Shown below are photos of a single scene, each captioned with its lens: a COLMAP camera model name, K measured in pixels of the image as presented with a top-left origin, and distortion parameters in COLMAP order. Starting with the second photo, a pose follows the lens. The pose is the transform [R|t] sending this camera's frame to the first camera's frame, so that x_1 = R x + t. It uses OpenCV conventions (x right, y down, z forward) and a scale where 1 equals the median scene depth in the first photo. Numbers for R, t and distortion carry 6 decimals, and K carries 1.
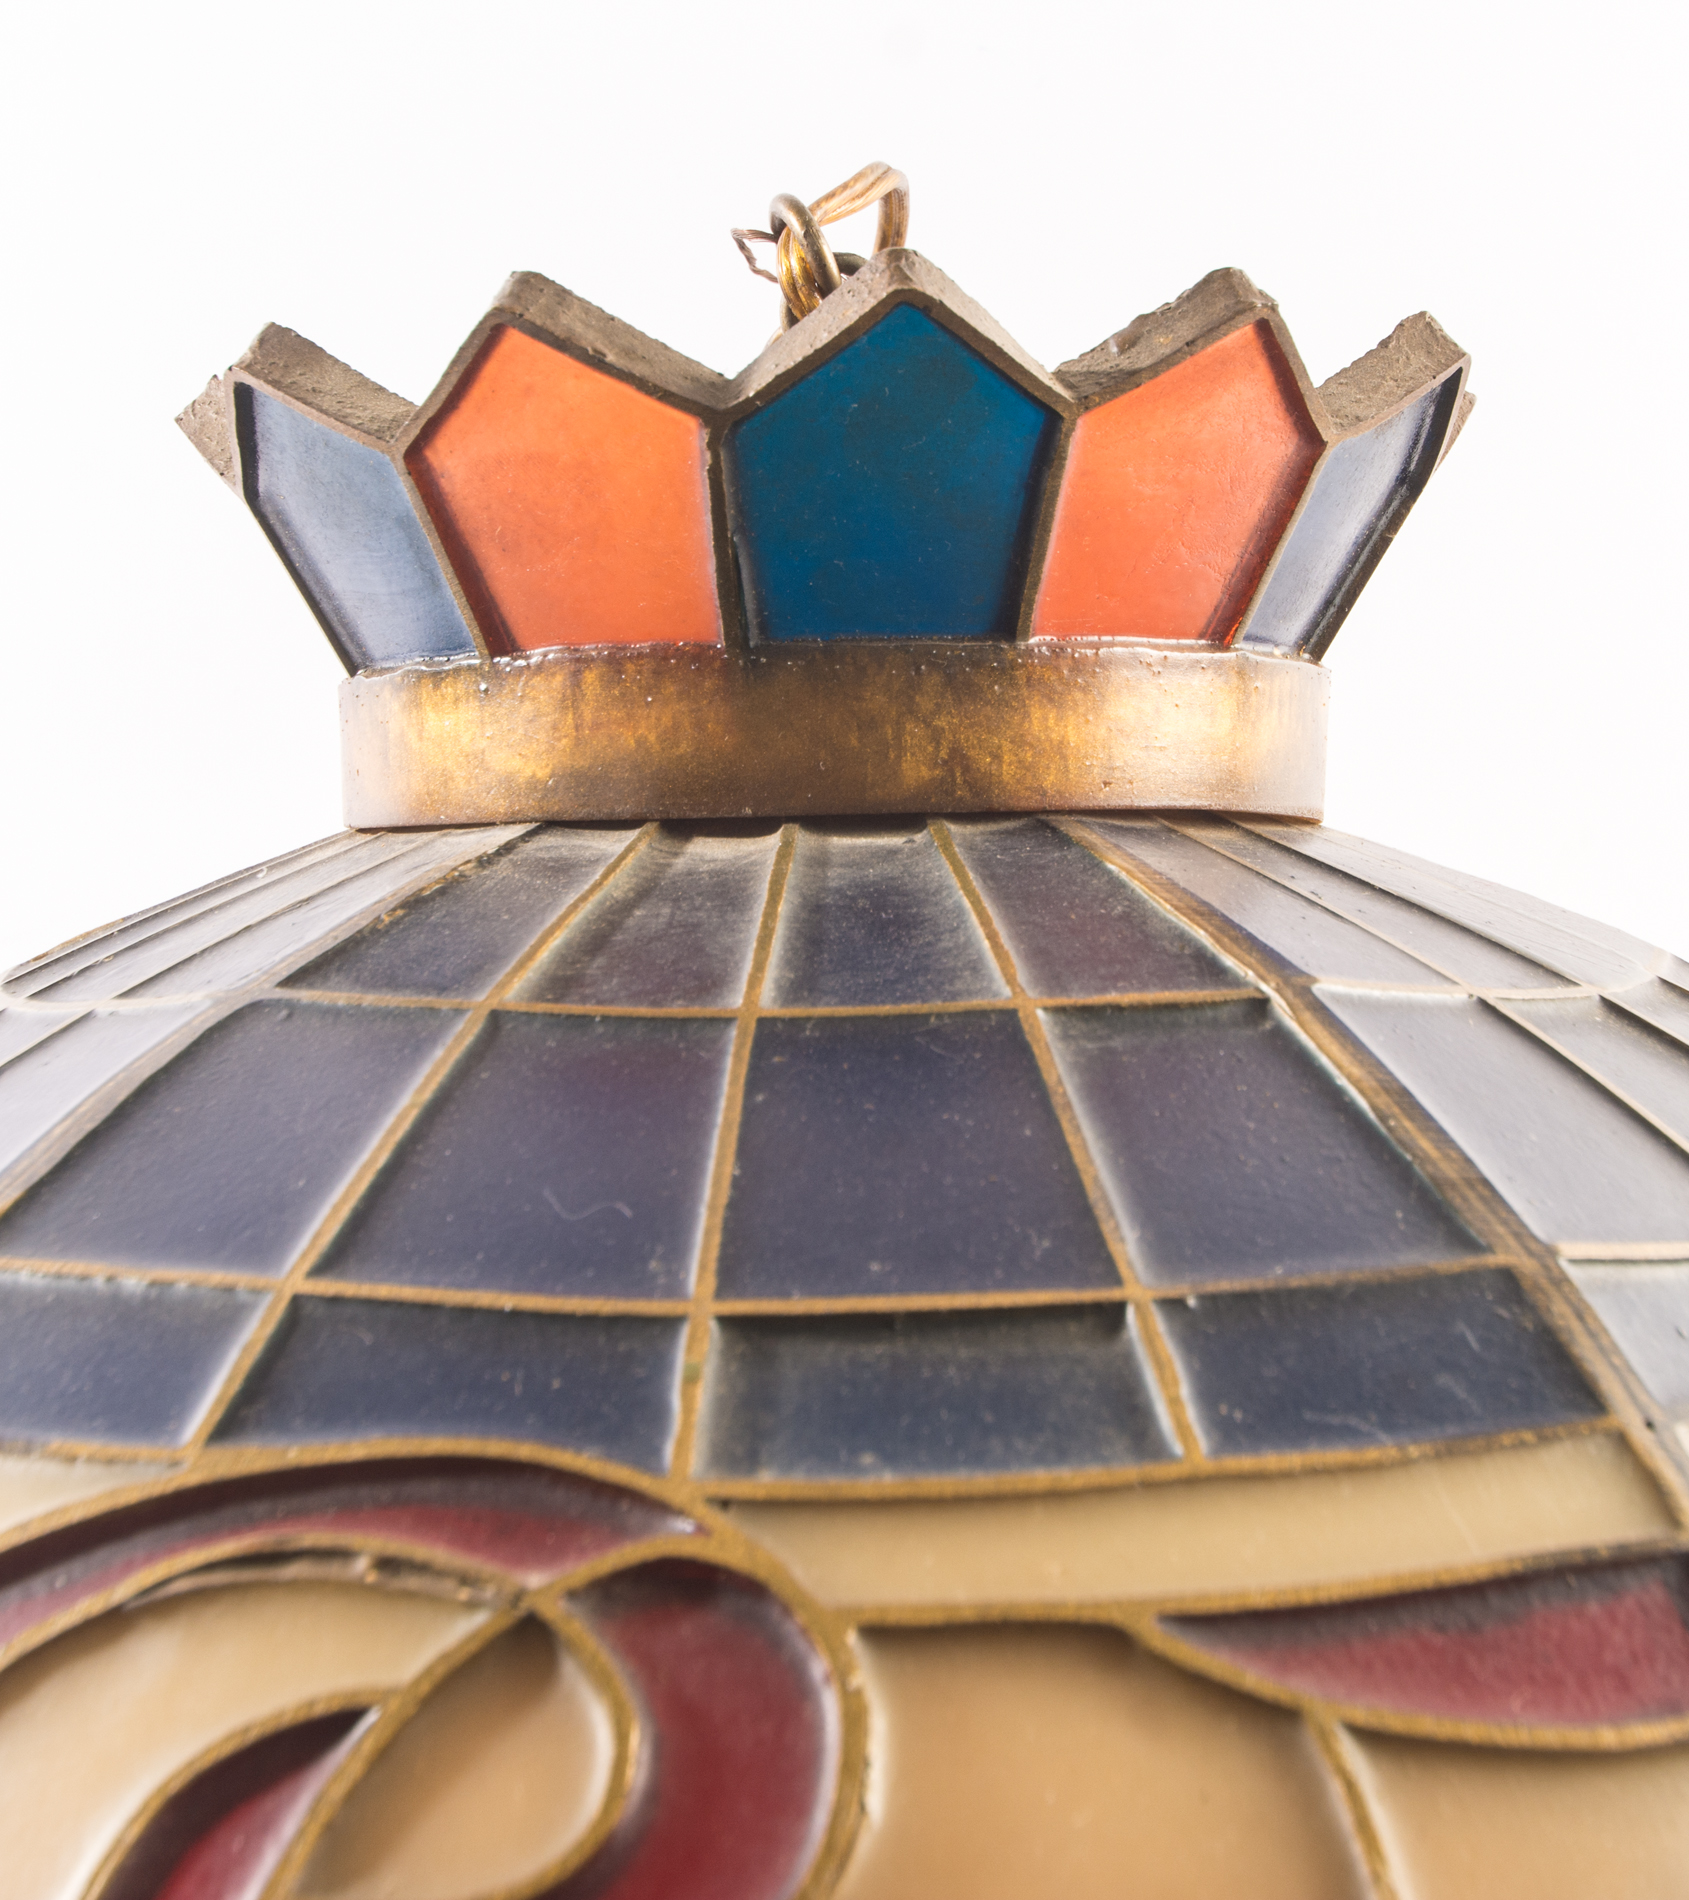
lens RADIAL K [[3249.5, 0, 884.6], [0, 3249.5, 879.1], [0, 0, 1]] dist [-0.059587, 0.000000]
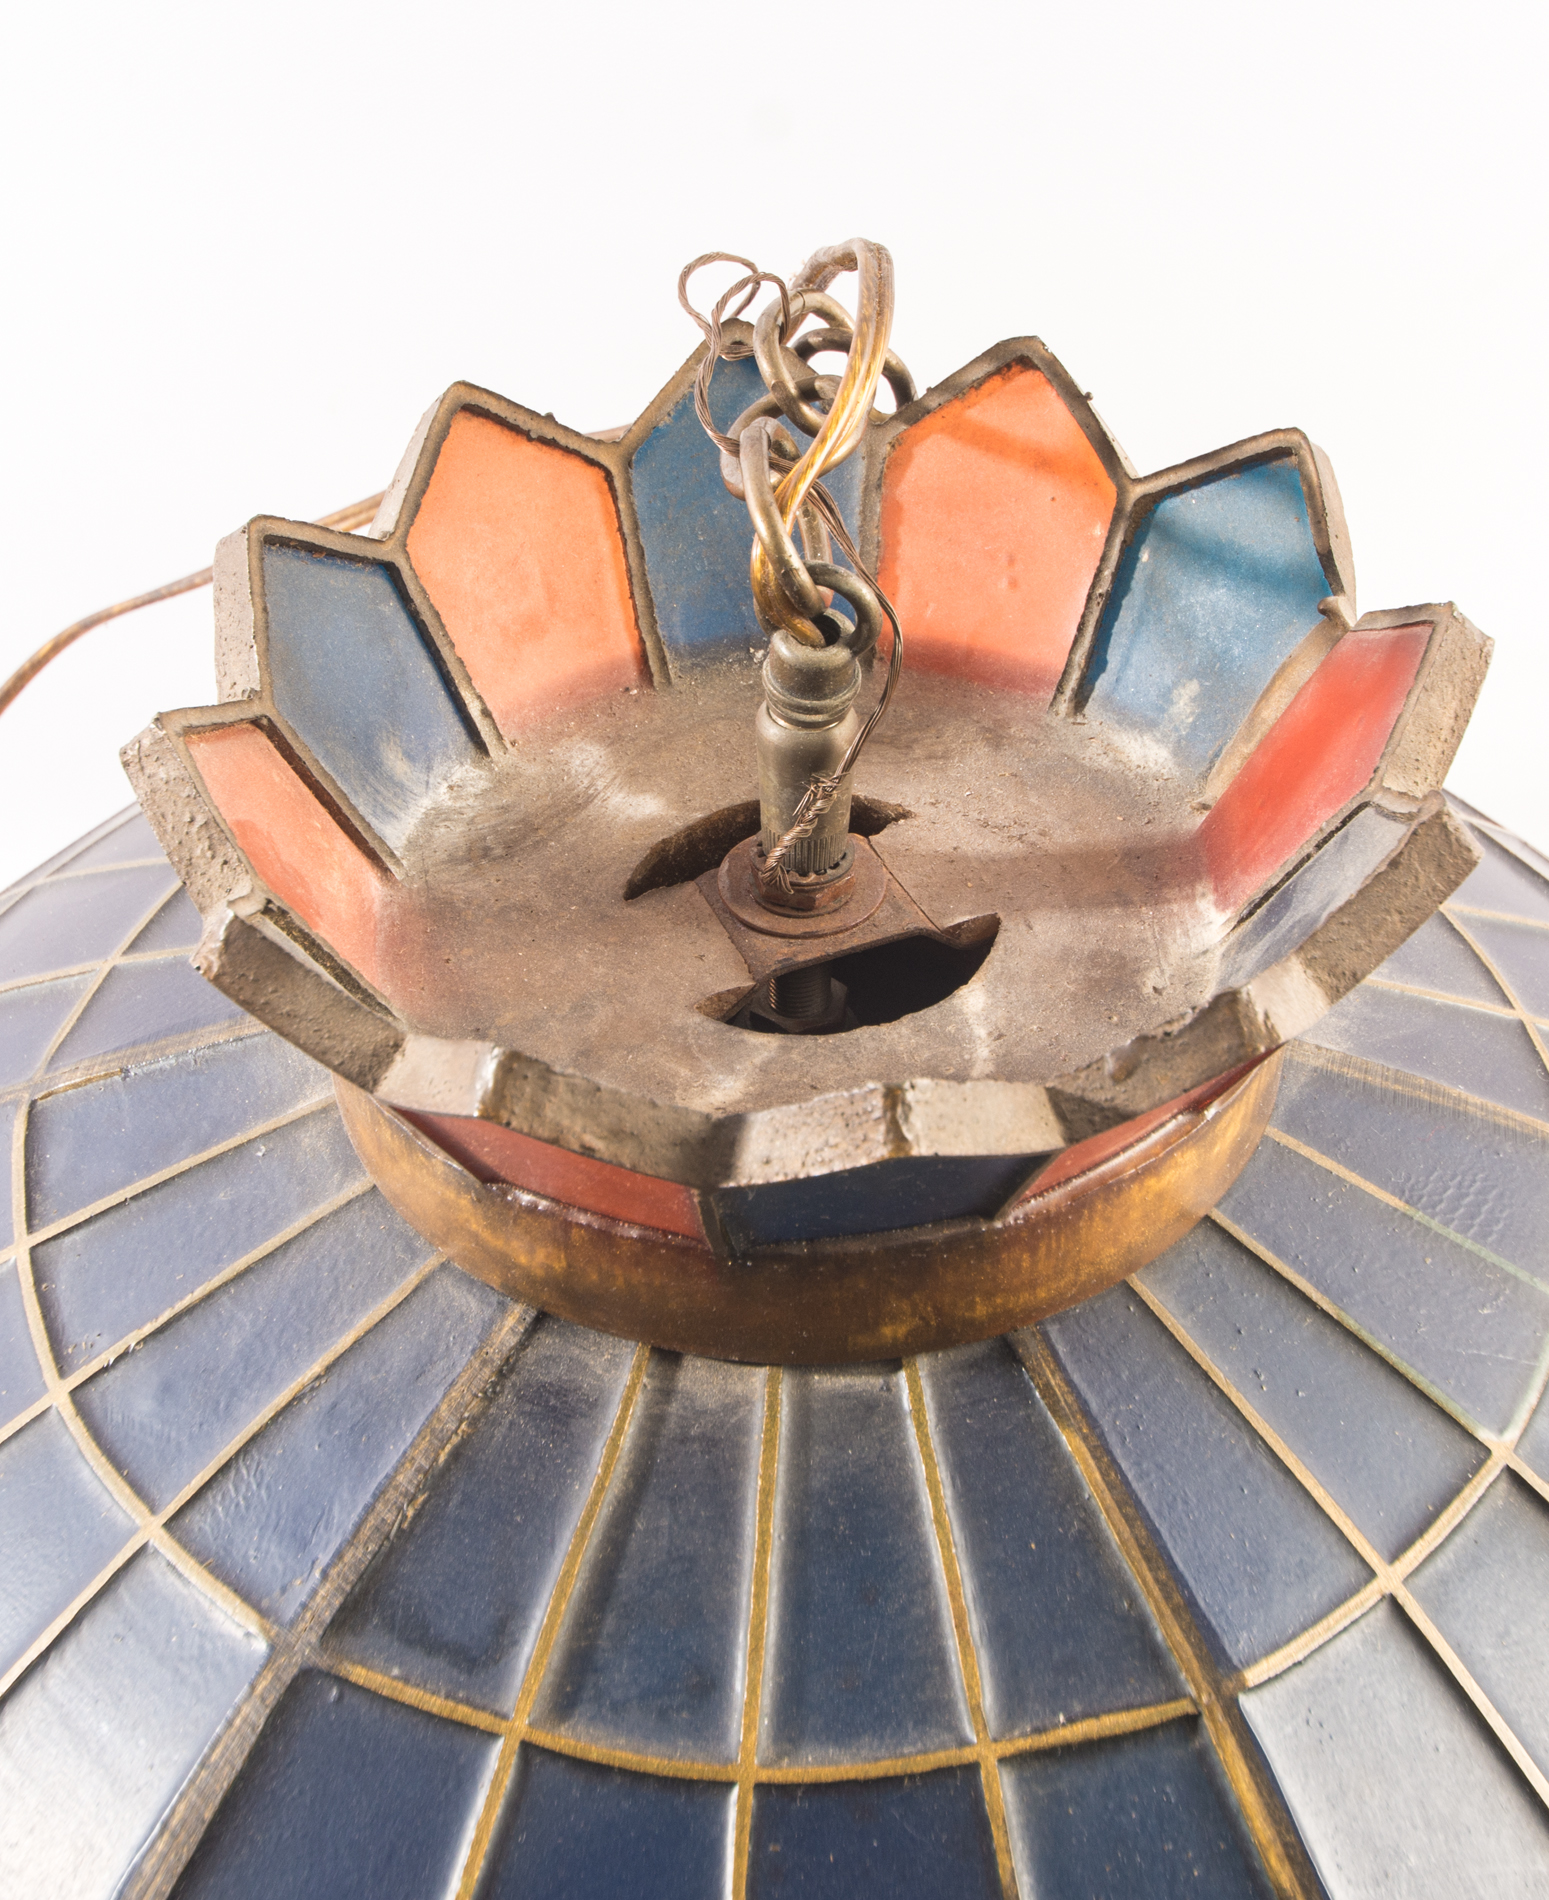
lens RADIAL K [[3193.4, 0, 763.8], [0, 3193.4, 951.7], [0, 0, 1]] dist [-0.063213, 0.000000]
pose [[0.999960, 0.008677, -0.001977, -0.038826], [-0.005521, 0.779133, 0.626834, -0.961939], [0.006979, -0.626798, 0.779150, 0.329223]]
